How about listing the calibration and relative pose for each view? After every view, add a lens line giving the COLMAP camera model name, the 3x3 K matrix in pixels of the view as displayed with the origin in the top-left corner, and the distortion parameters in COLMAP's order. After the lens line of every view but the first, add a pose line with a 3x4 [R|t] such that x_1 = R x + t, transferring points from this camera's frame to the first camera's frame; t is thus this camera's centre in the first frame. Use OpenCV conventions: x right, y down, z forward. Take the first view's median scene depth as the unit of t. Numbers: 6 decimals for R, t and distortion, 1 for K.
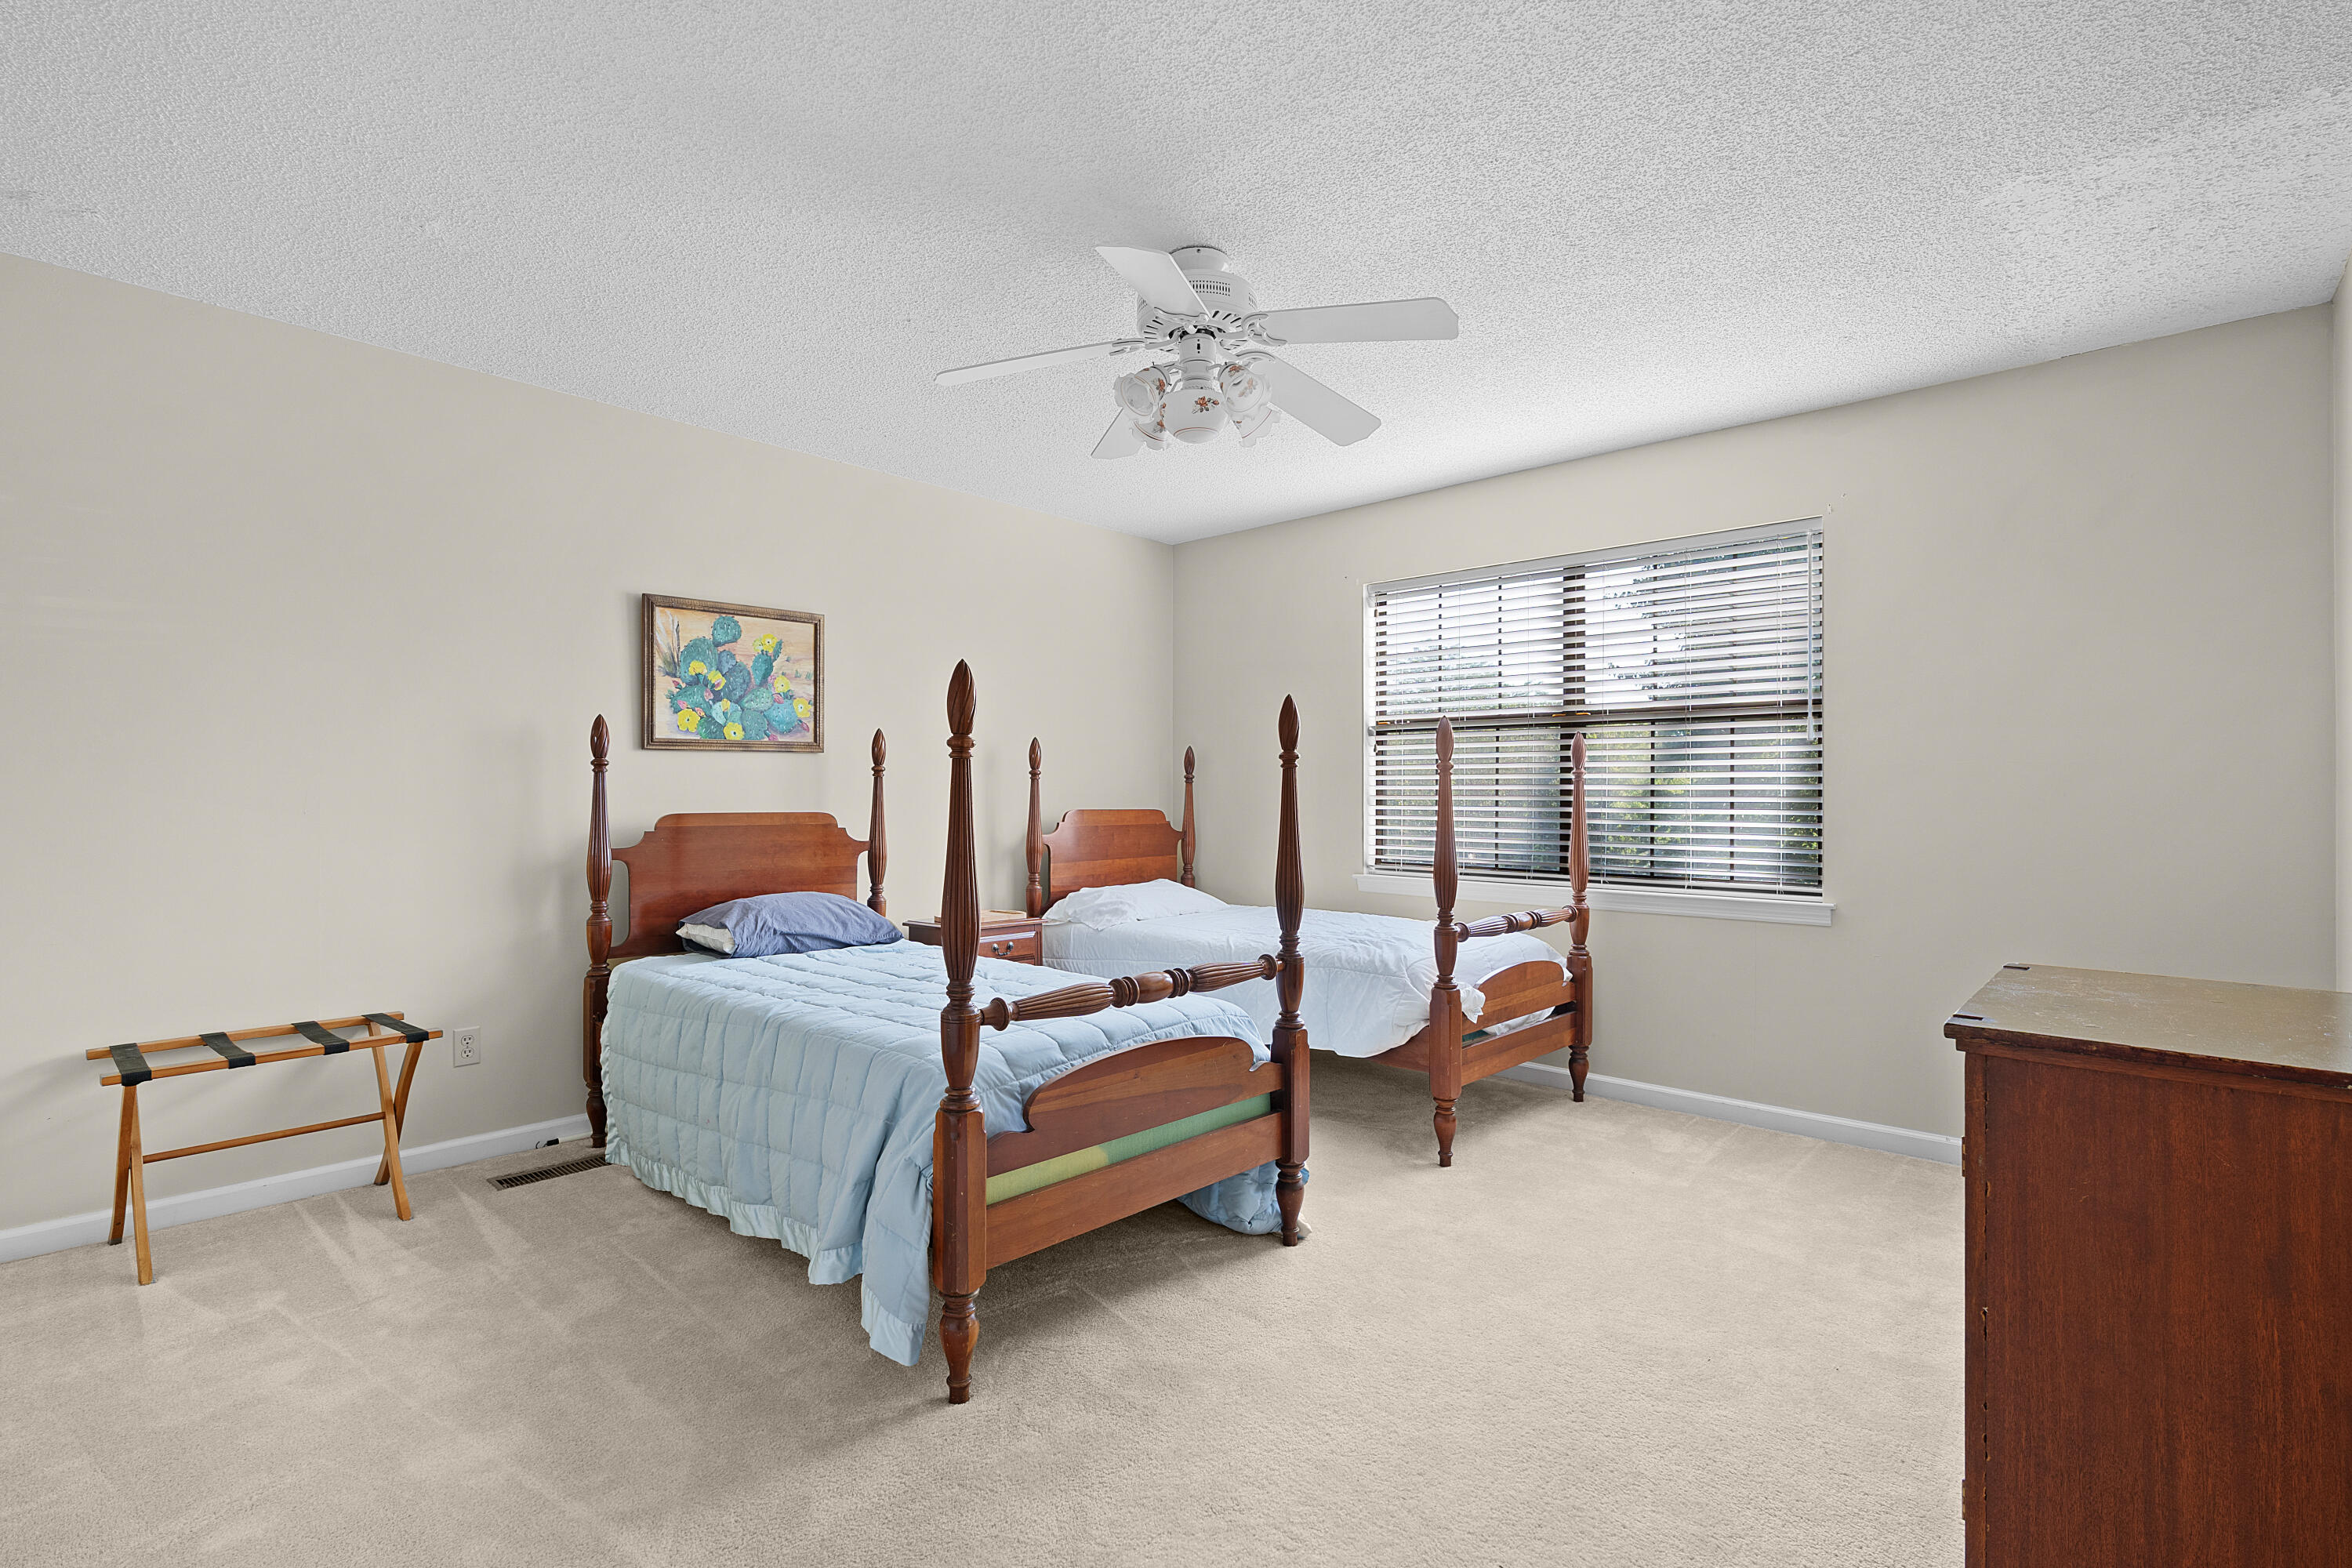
lens RADIAL K [[1089.5, 0, 1174.4], [0, 1089.5, 779.4], [0, 0, 1]] dist [-0.009082, 0.000699]
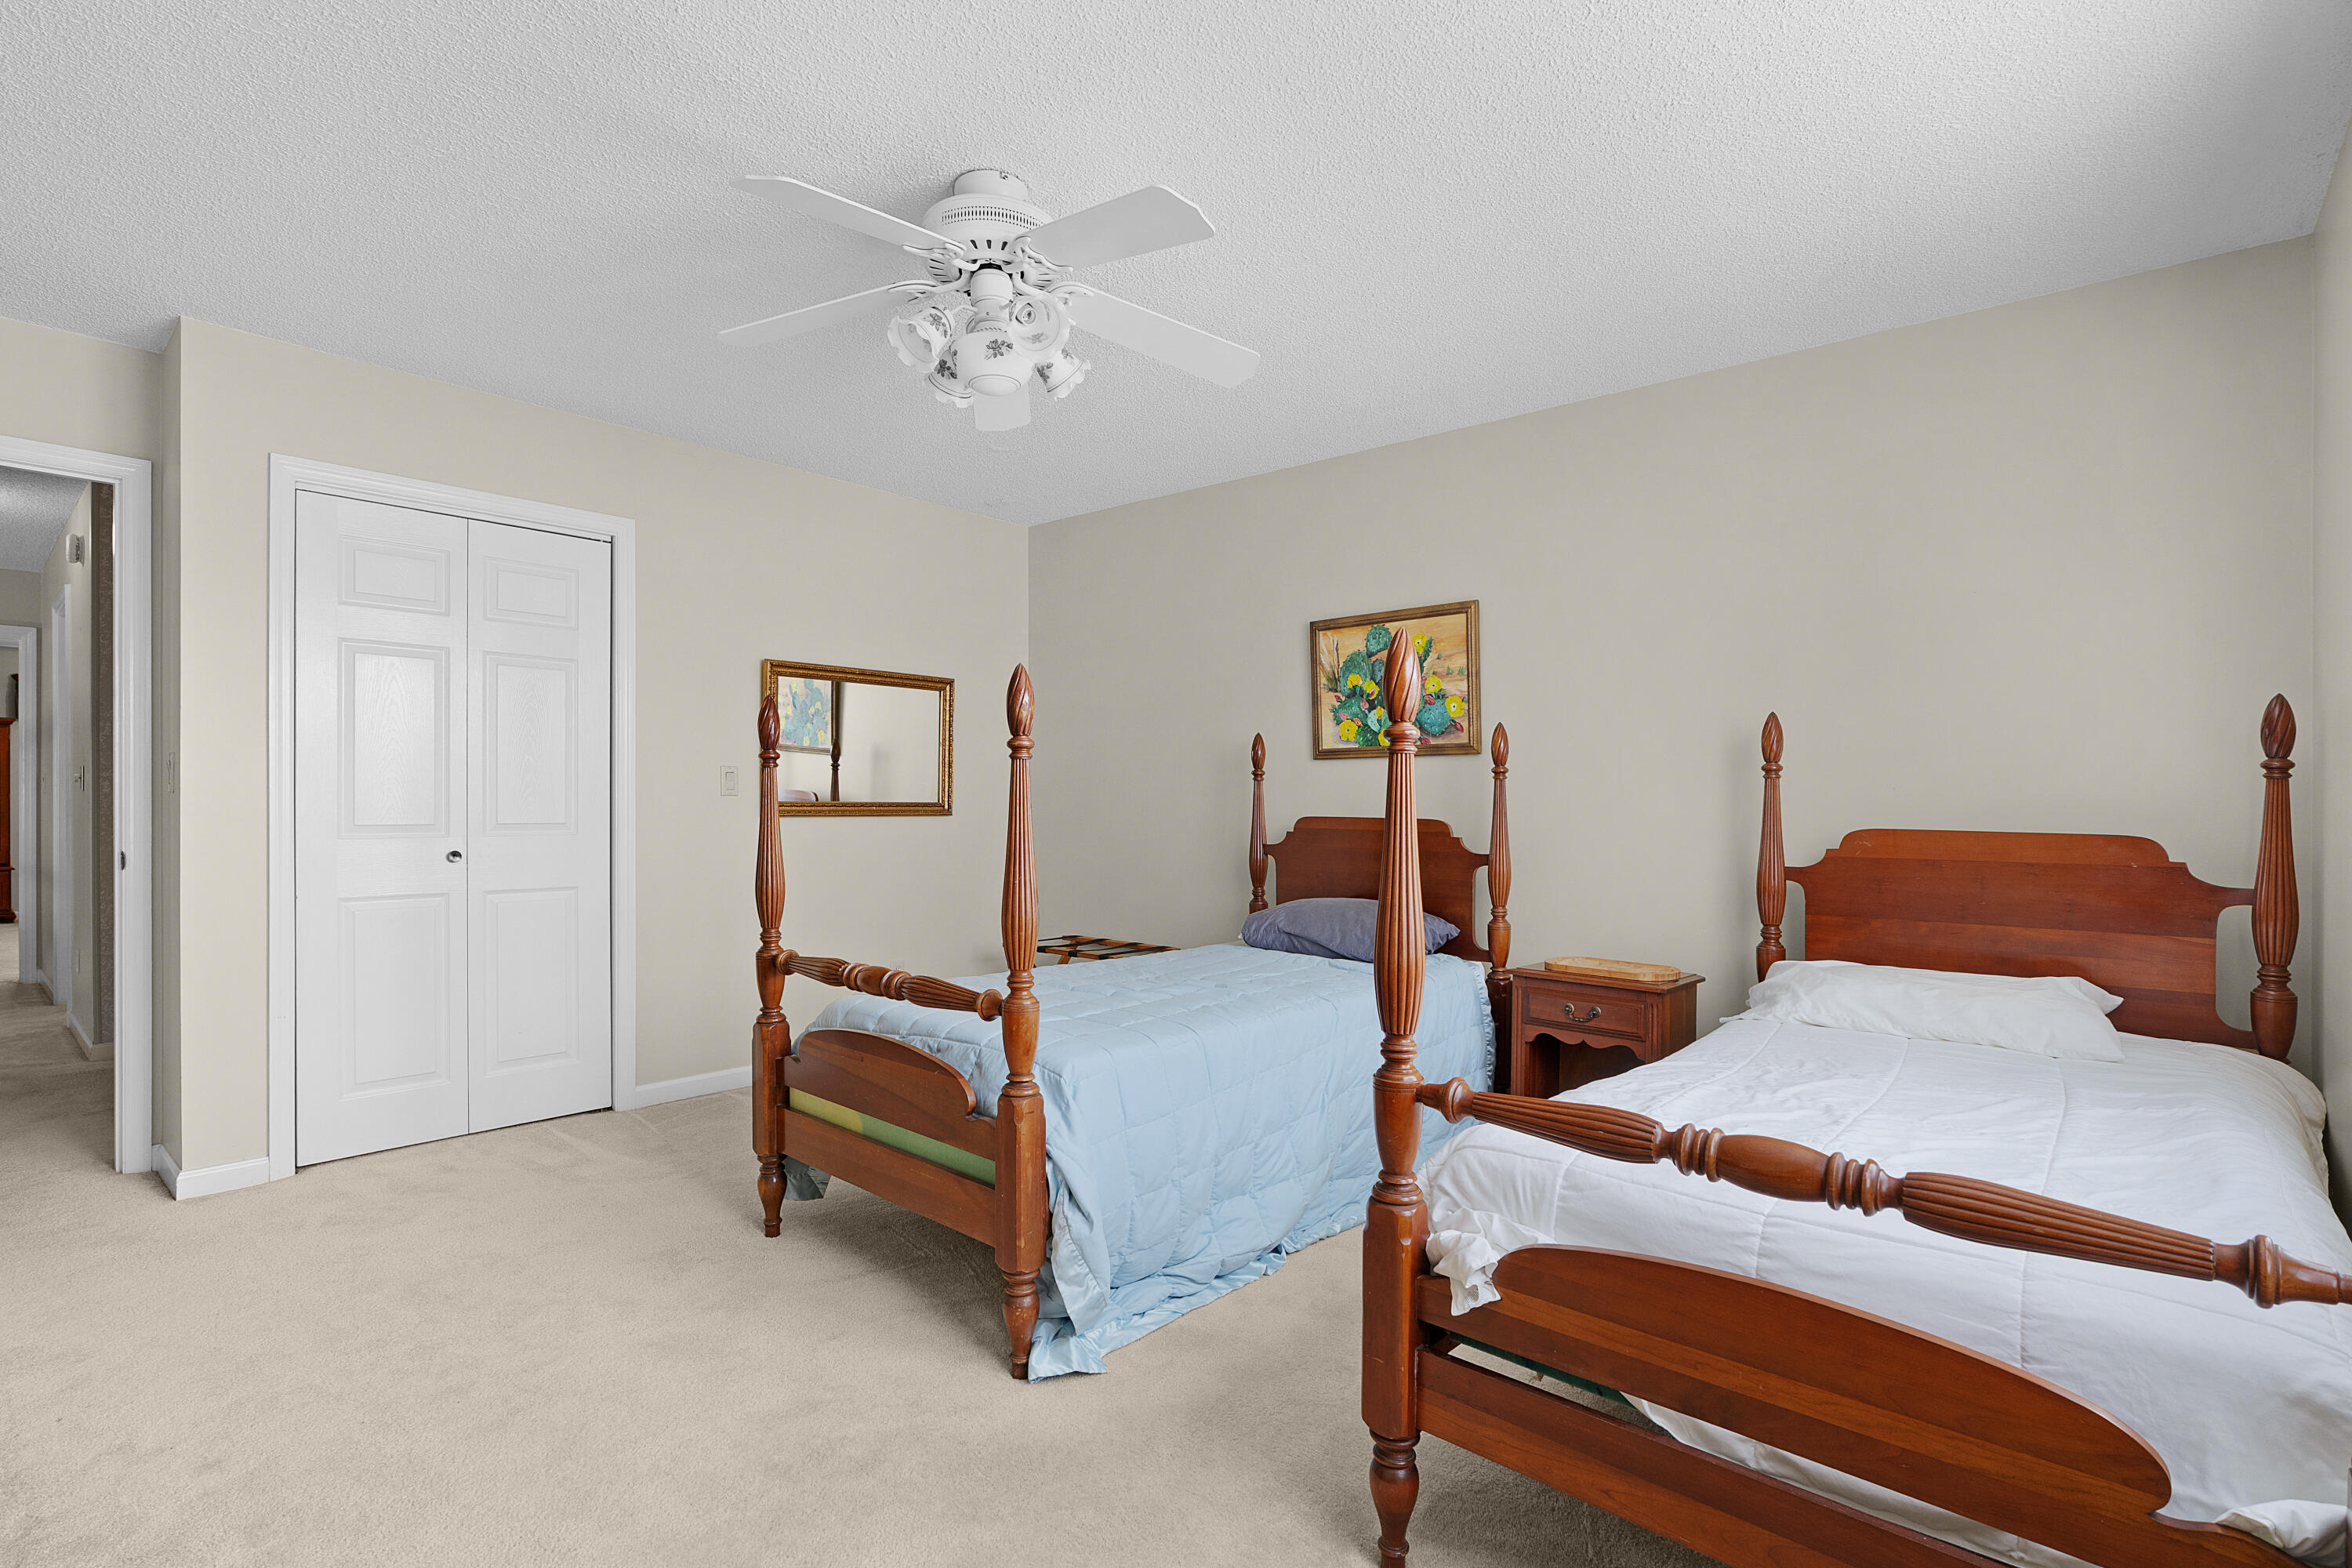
lens RADIAL K [[1144.0, 0, 1174.5], [0, 1144.0, 799.9], [0, 0, 1]] dist [0.001574, 0.000054]
pose [[0.013343, -0.002537, -0.999908, 0.670416], [0.003251, 0.999992, -0.002493, 0.016156], [0.999906, -0.003217, 0.013351, 0.803643]]
